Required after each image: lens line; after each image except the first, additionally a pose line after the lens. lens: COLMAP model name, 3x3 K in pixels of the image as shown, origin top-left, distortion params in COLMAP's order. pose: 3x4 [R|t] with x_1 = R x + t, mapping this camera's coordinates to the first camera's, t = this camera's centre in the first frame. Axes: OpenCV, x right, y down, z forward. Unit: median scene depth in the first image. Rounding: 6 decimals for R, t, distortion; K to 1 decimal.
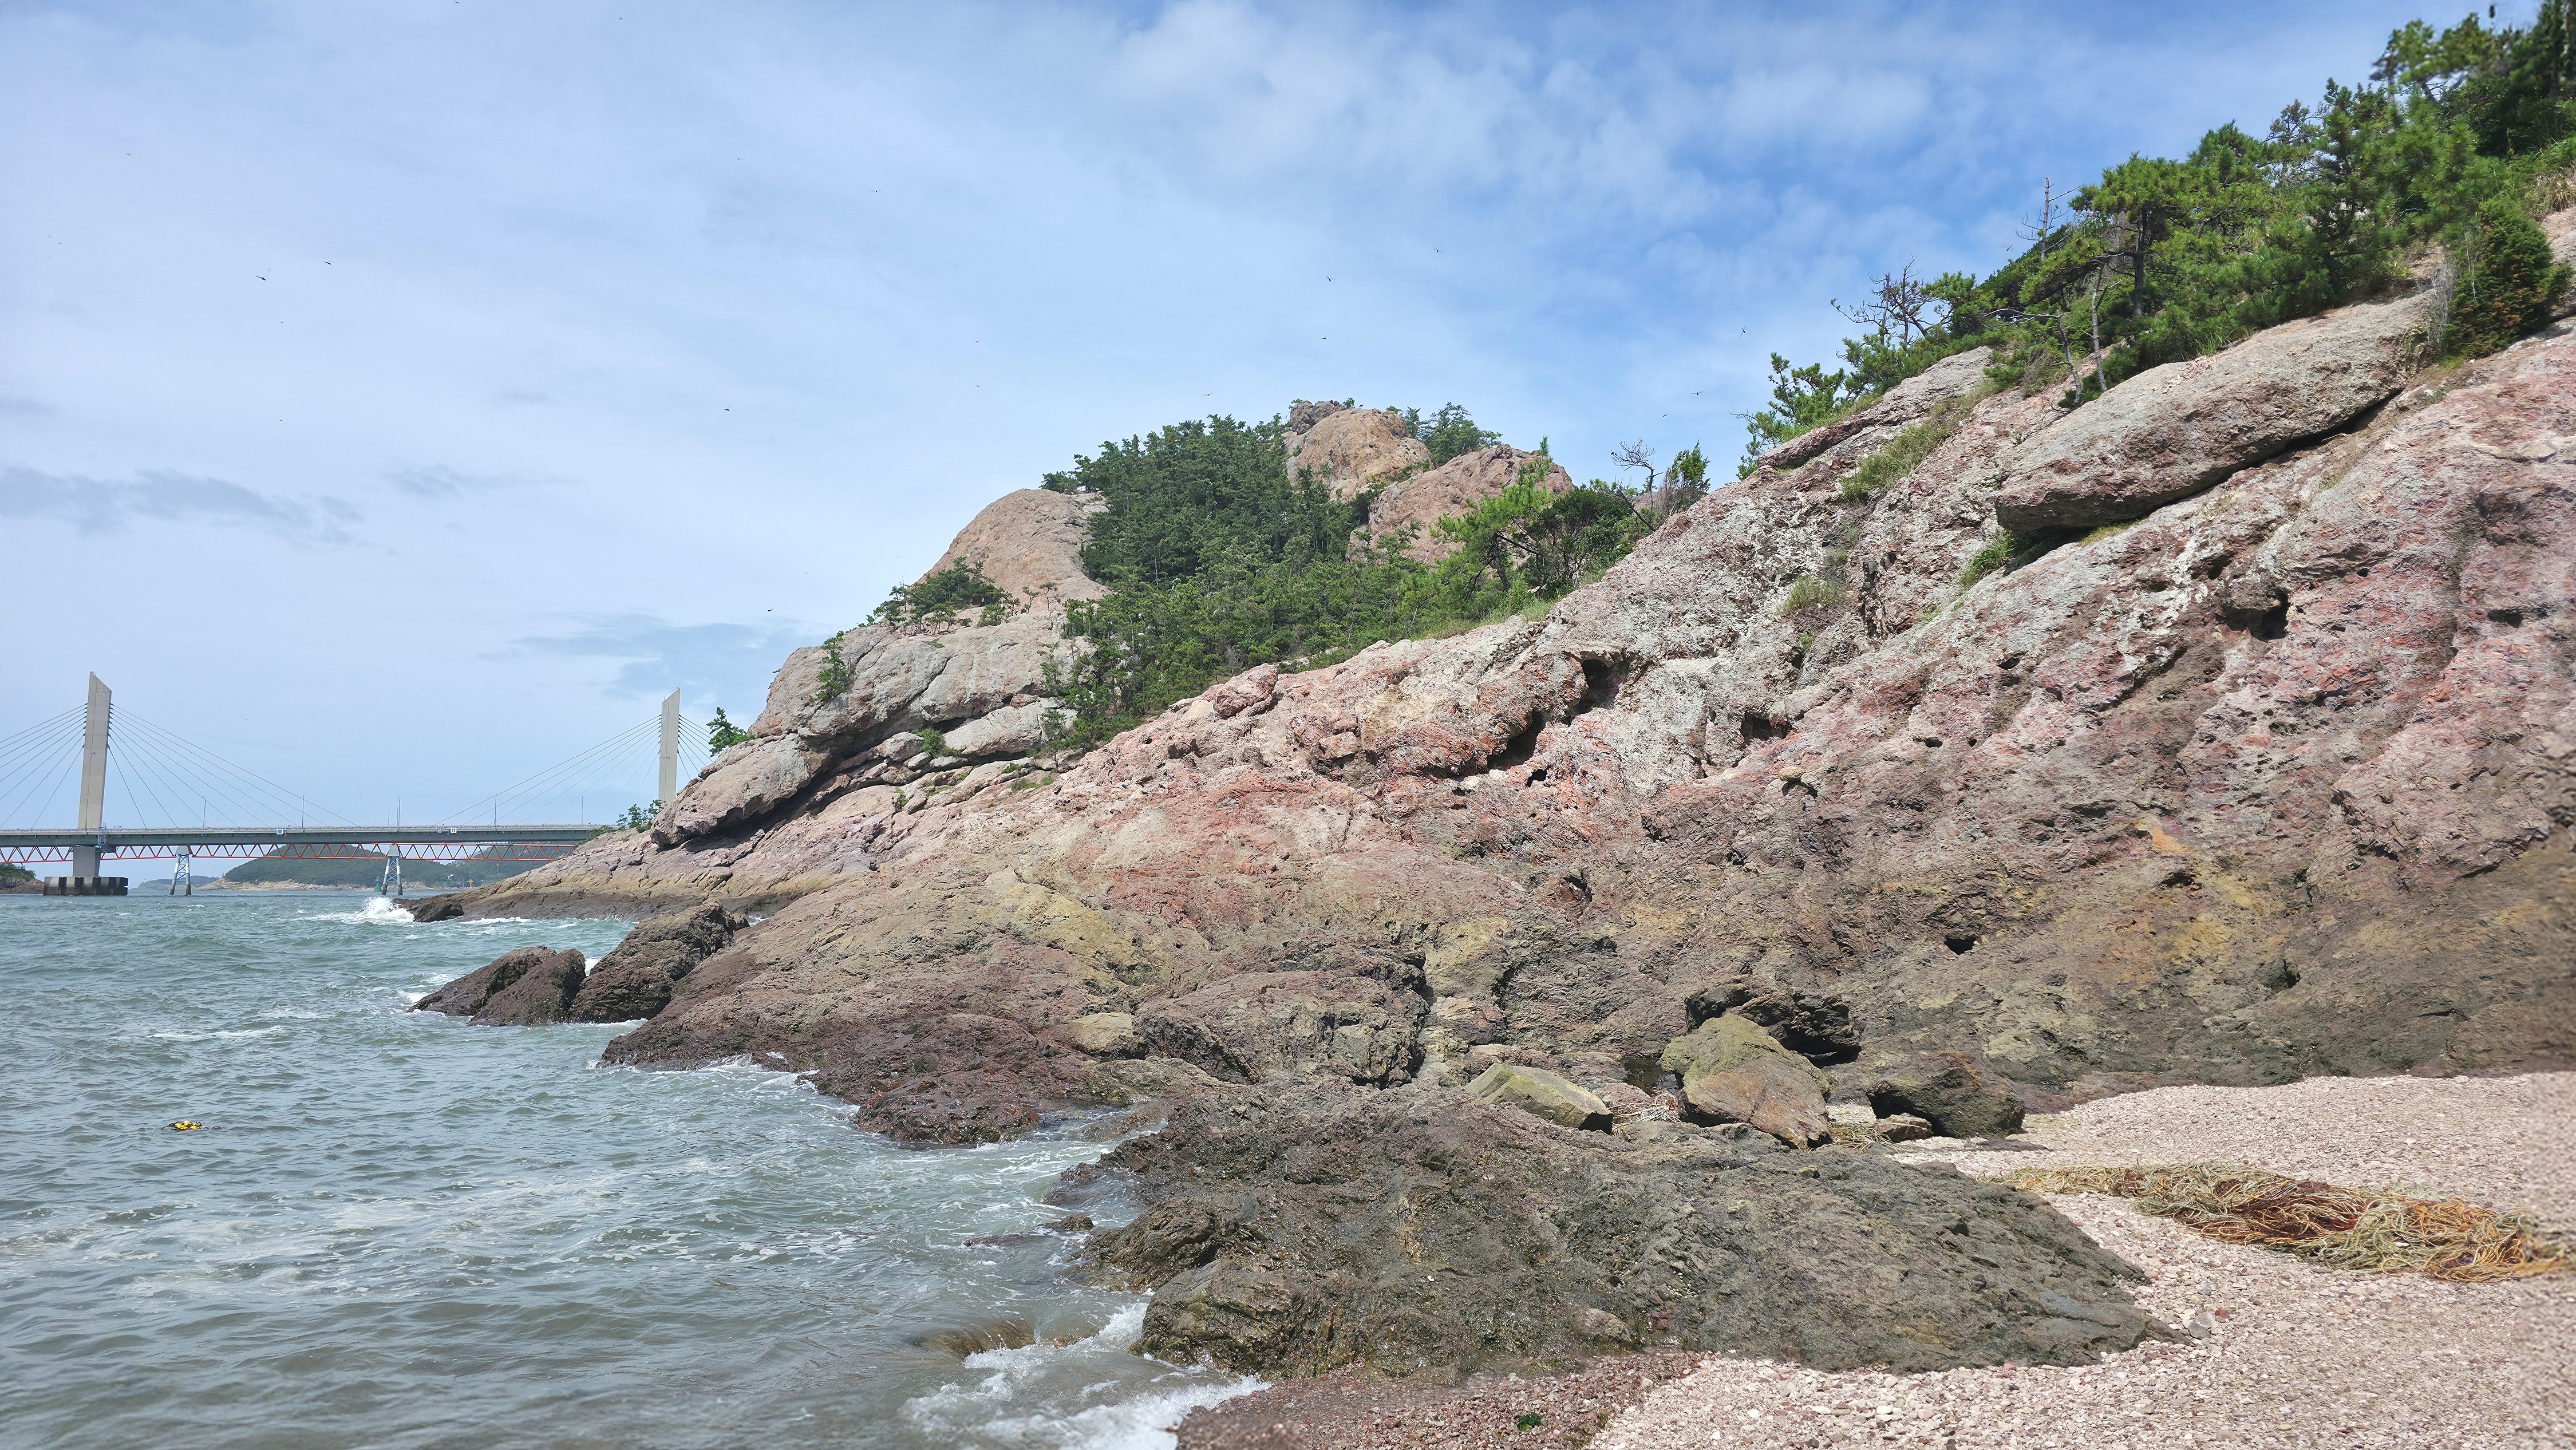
lens RADIAL K [[1707.3, 0, 1331.8], [0, 1707.3, 725.1], [0, 0, 1]] dist [0.058151, -0.072356]
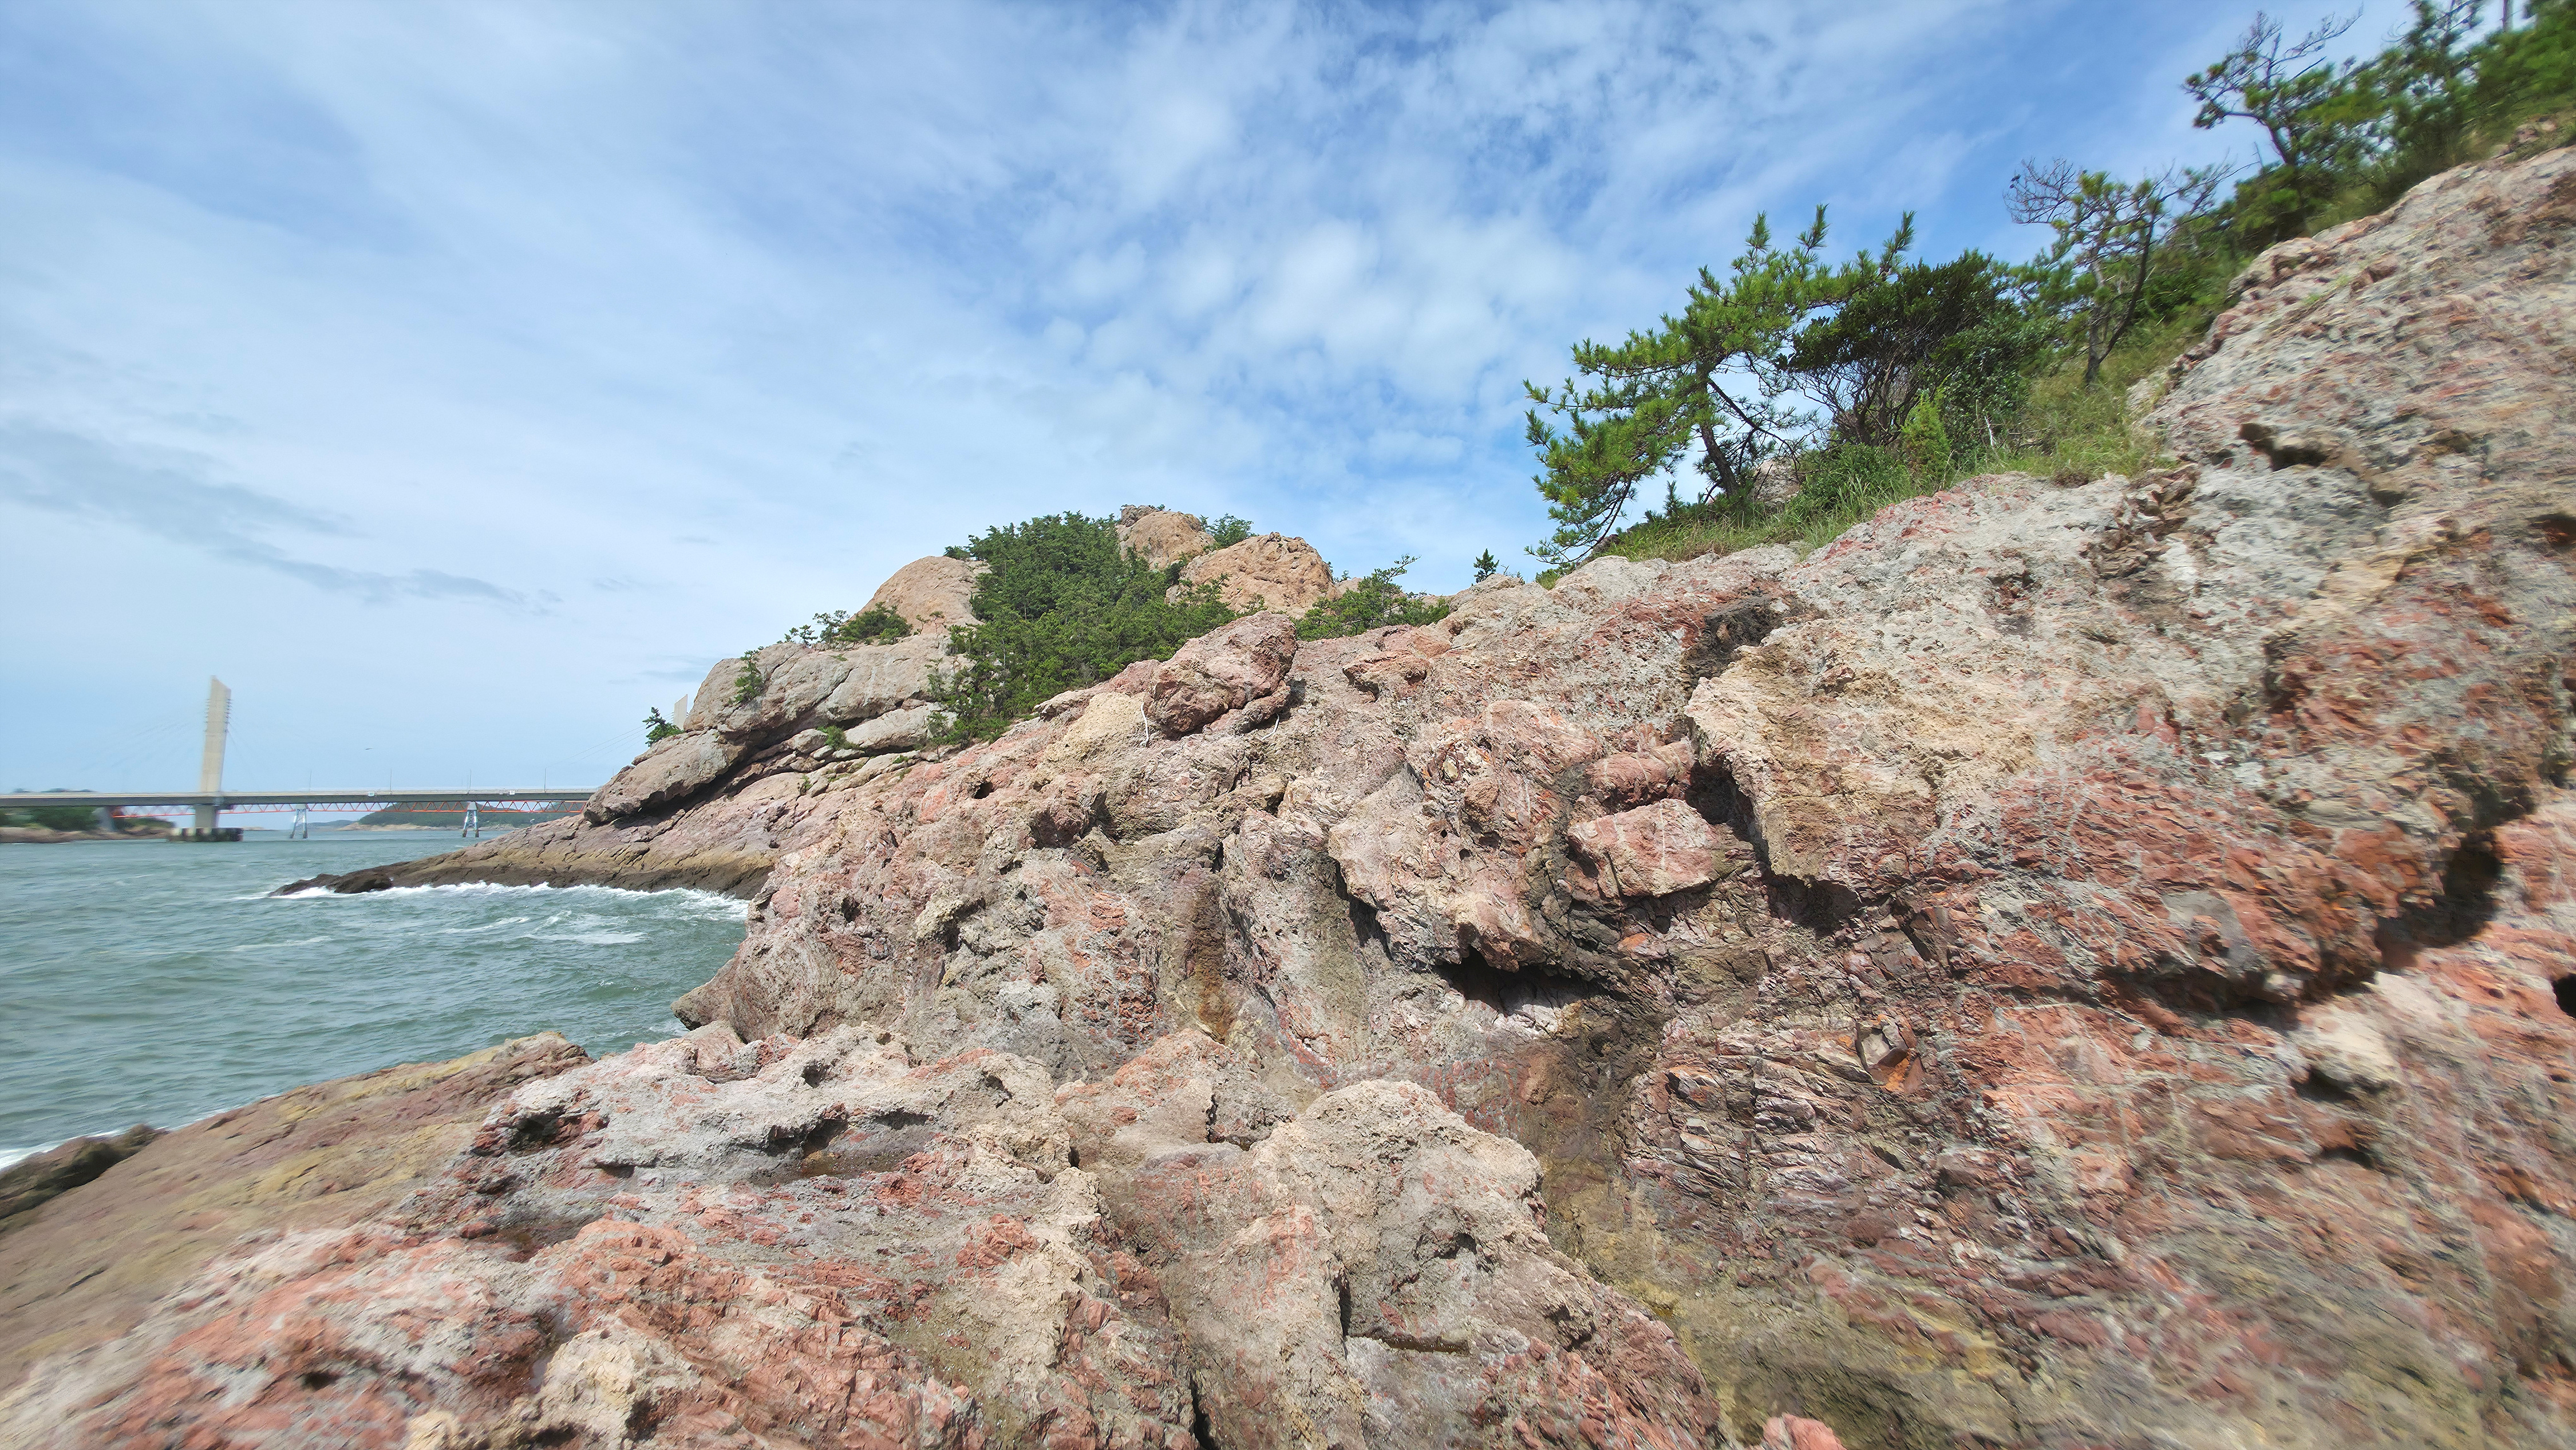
lens RADIAL K [[1003.4, 0, 1293.3], [0, 1003.4, 718.8], [0, 0, 1]] dist [0.002745, -0.000149]
pose [[0.987441, 0.010710, 0.157622, -0.022793], [-0.009862, 0.999932, -0.006160, -0.002308], [-0.157678, 0.004528, 0.987480, 0.238804]]
